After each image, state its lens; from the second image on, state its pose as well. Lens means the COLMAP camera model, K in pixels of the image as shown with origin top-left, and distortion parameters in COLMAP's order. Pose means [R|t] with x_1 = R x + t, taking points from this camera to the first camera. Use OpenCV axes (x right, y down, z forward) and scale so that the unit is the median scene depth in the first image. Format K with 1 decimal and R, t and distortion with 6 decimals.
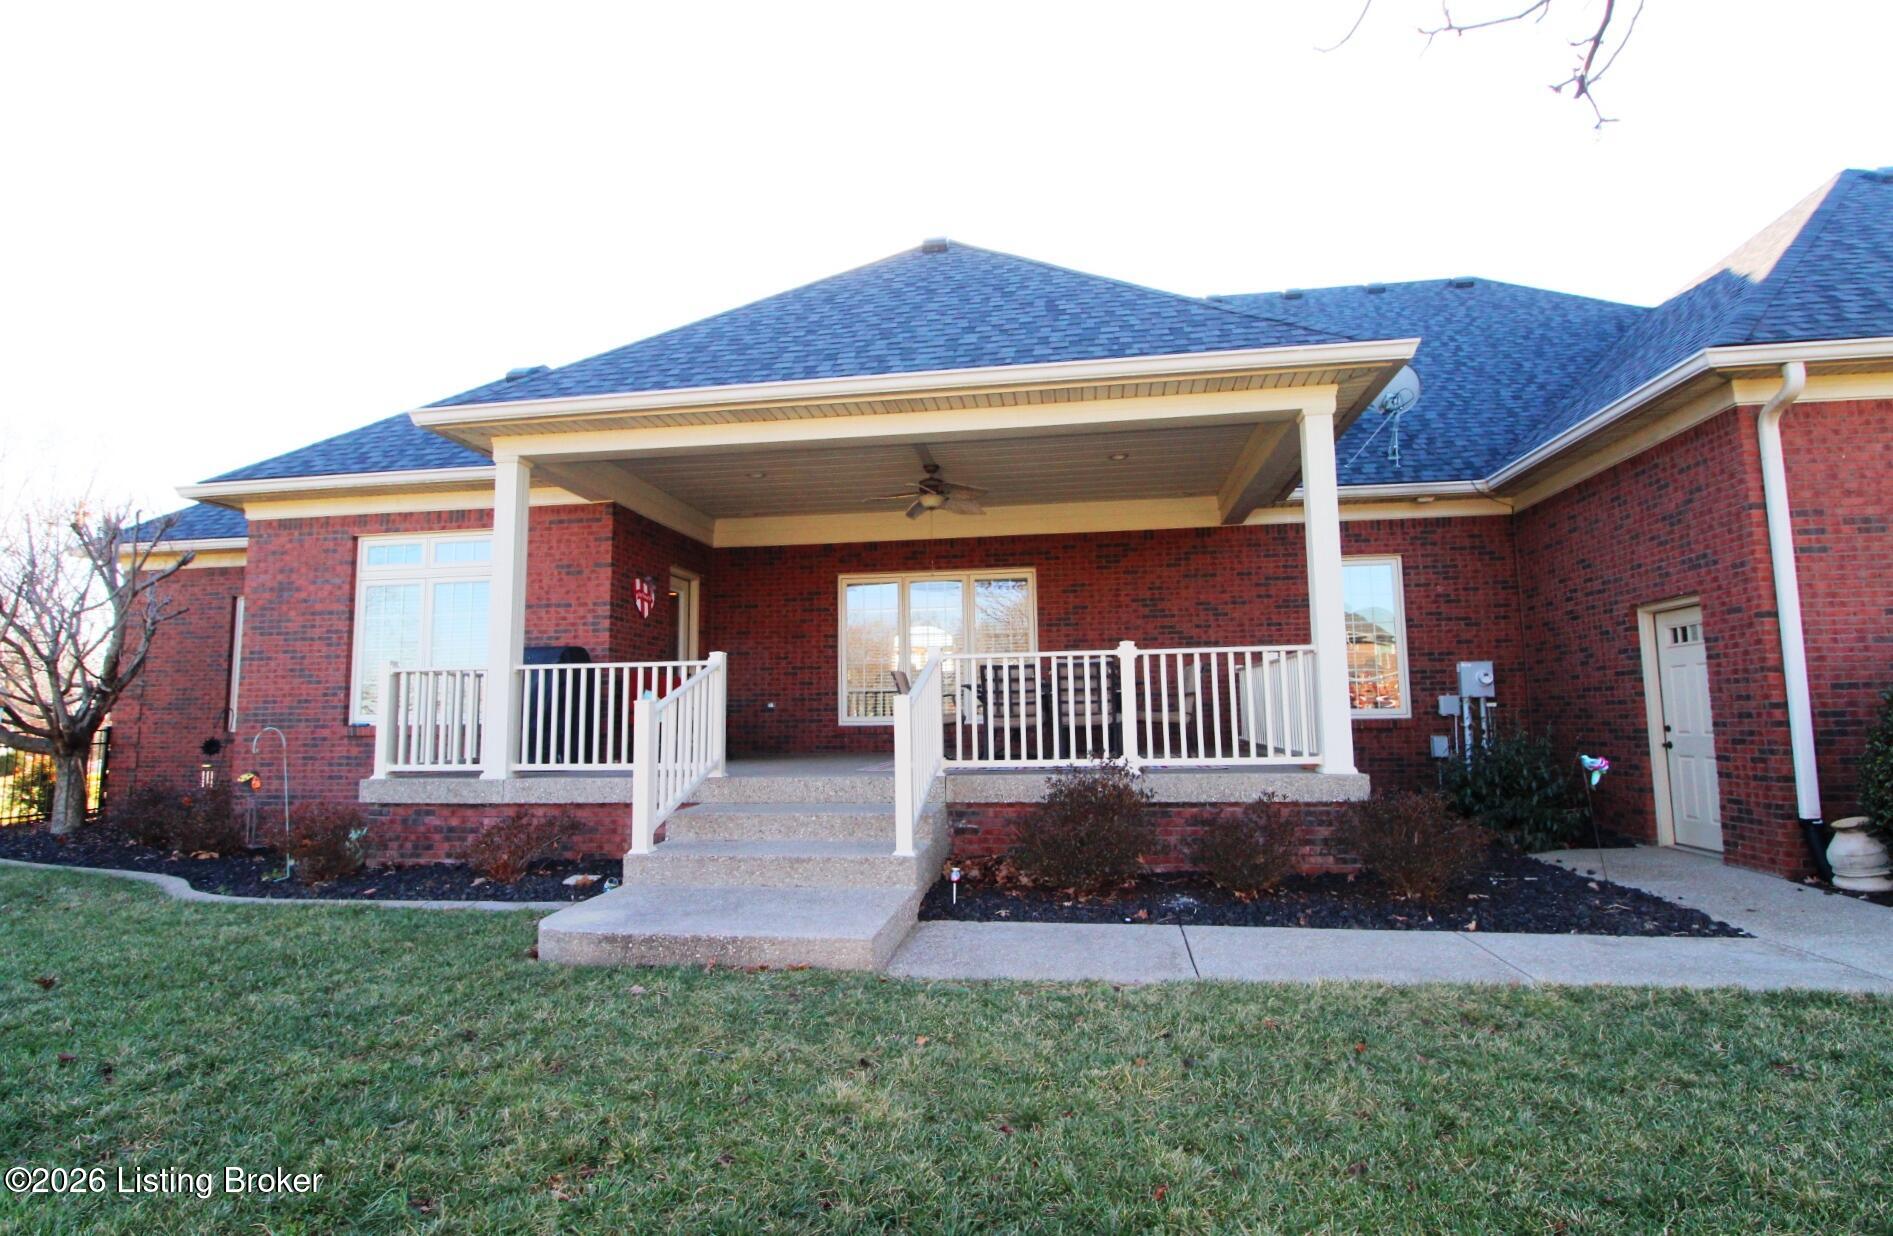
lens RADIAL K [[976.7, 0, 946.5], [0, 976.7, 618.0], [0, 0, 1]] dist [-0.002523, -0.002164]
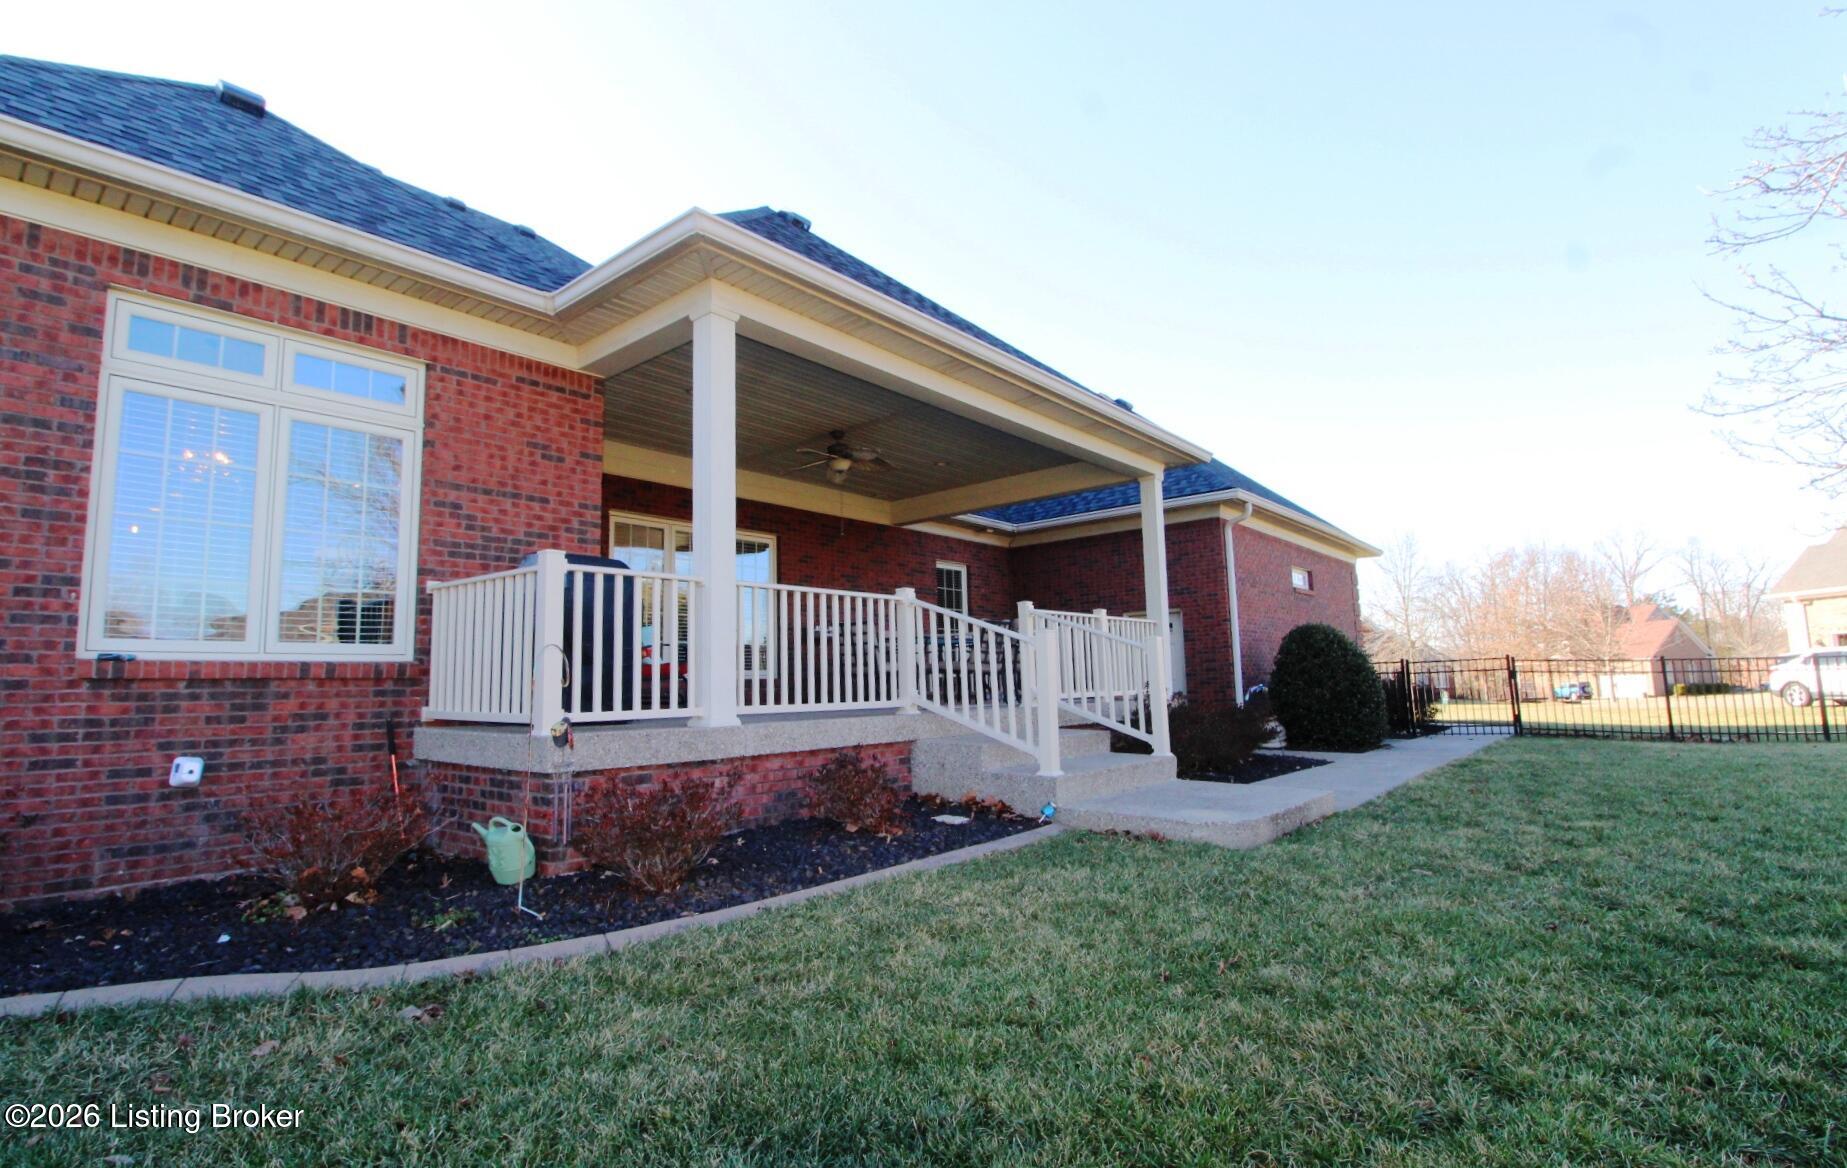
lens RADIAL K [[885.3, 0, 923.5], [0, 885.3, 584.0], [0, 0, 1]] dist [-0.001840, -0.000321]
pose [[0.519372, 0.101111, 0.848545, -0.860833], [-0.071343, 0.994639, -0.074852, 0.084430], [-0.851565, -0.021661, 0.523802, 0.449733]]
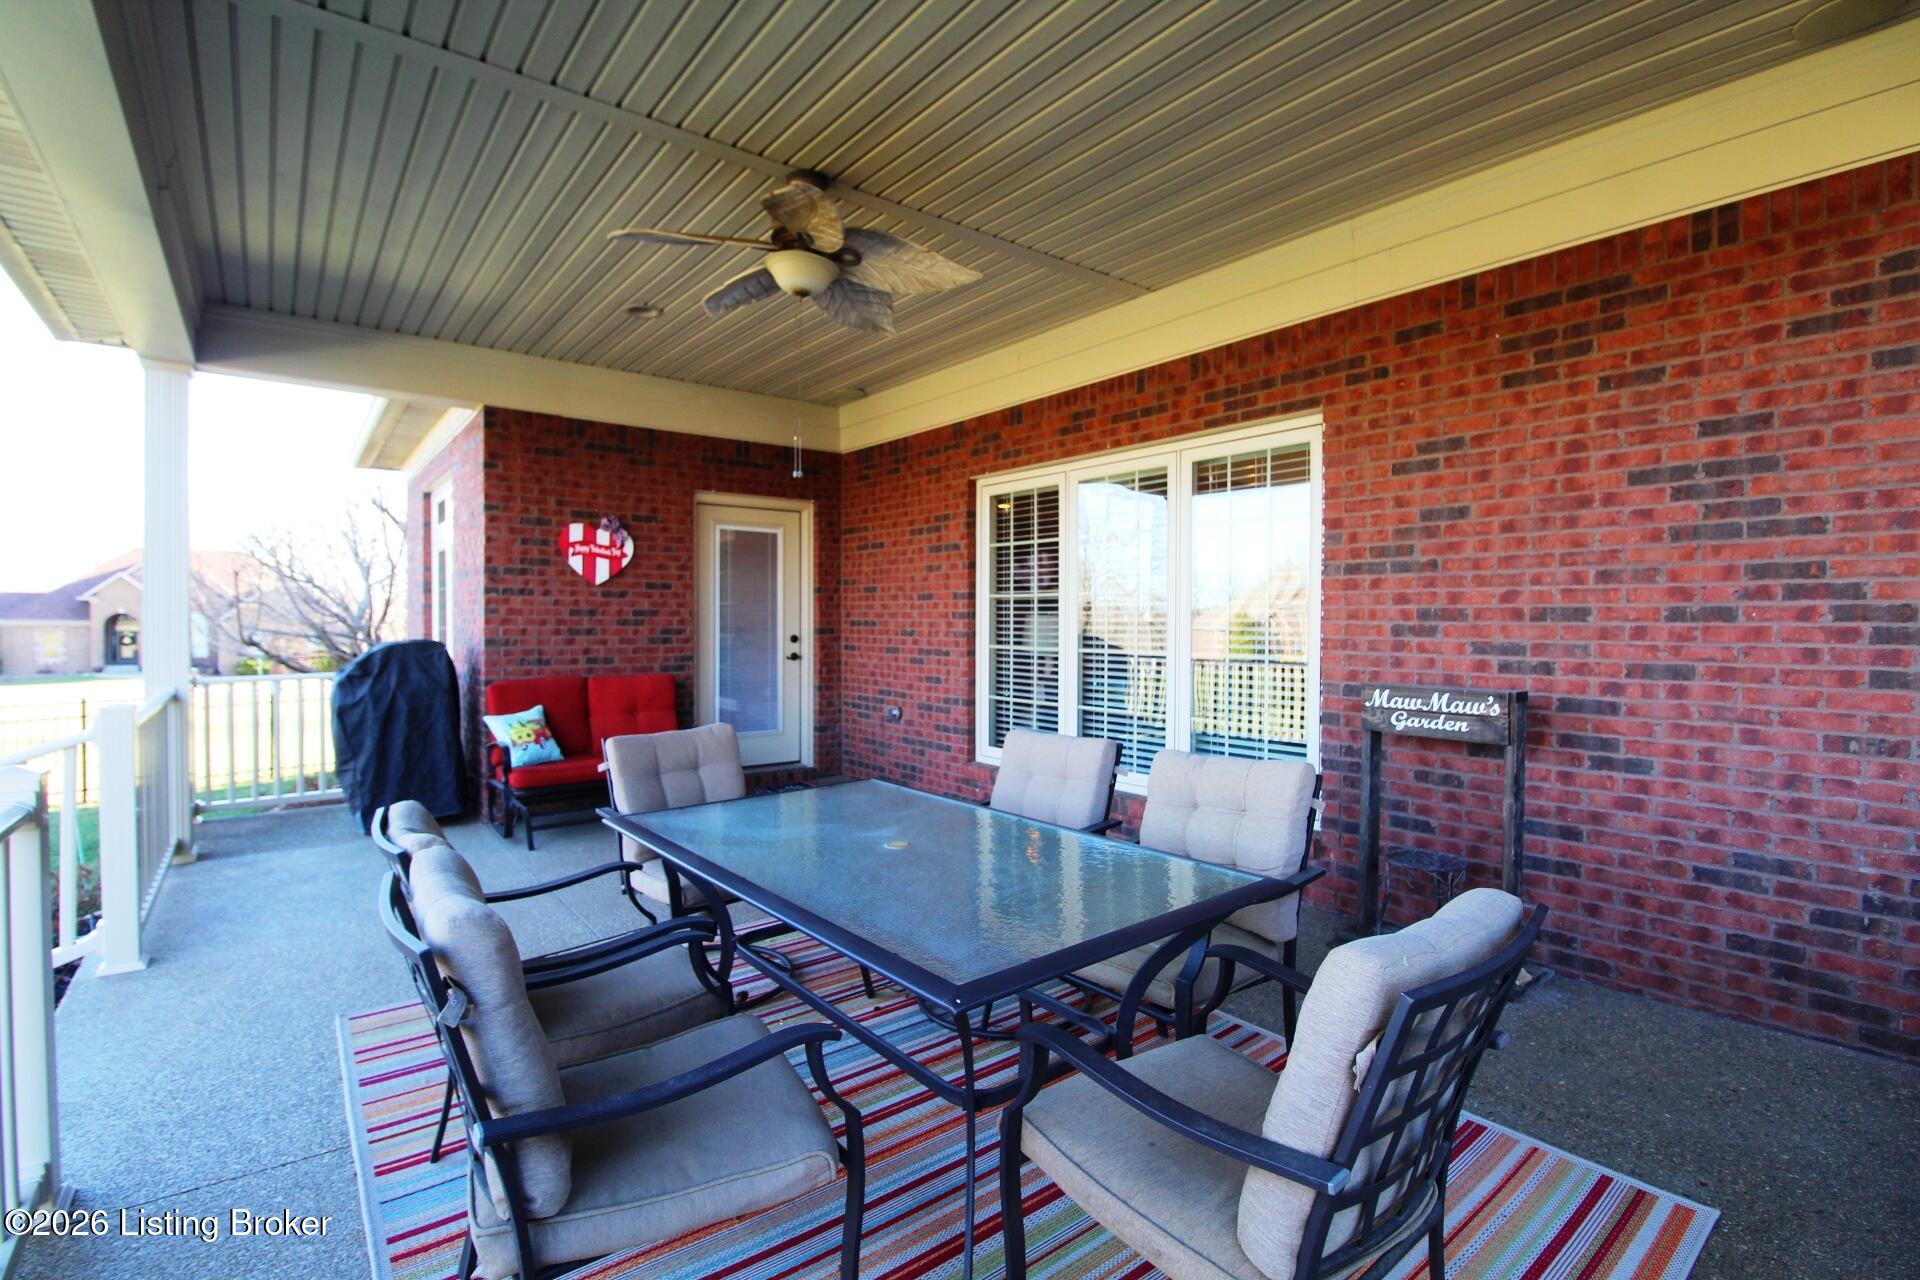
lens RADIAL K [[890.8, 0, 955.4], [0, 890.8, 634.9], [0, 0, 1]] dist [-0.000675, -0.013655]
pose [[0.716831, 0.027931, -0.696688, 0.295730], [0.062561, 0.992591, 0.104163, -0.015151], [0.694435, -0.118253, 0.709772, 0.864187]]
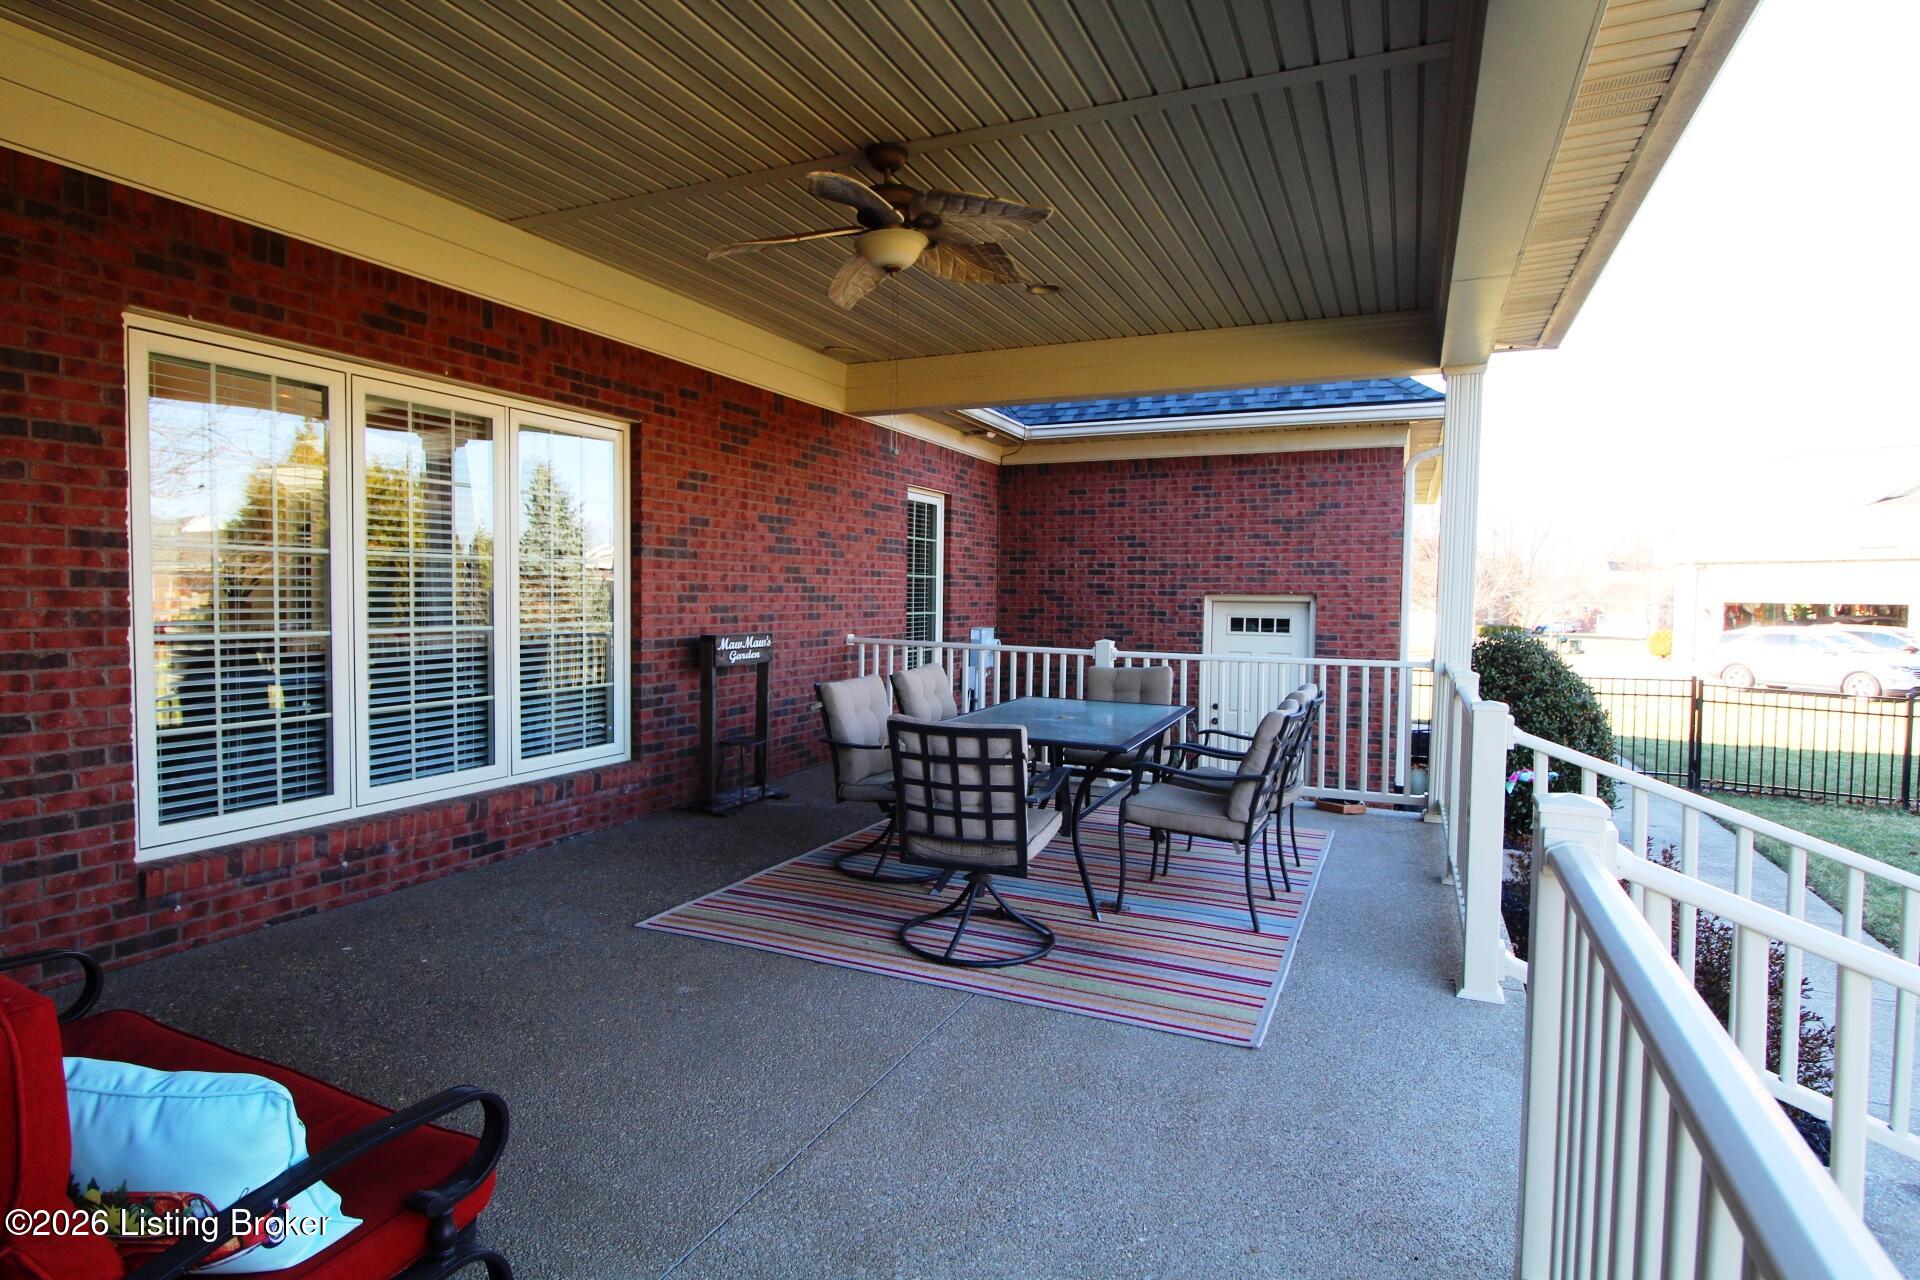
lens RADIAL K [[1010.6, 0, 948.6], [0, 1010.6, 635.3], [0, 0, 1]] dist [-0.002148, -0.000926]
pose [[0.276840, -0.023967, 0.960617, -0.423196], [-0.118824, 0.991162, 0.058973, 0.001695], [-0.953541, -0.130471, 0.271546, 0.943943]]
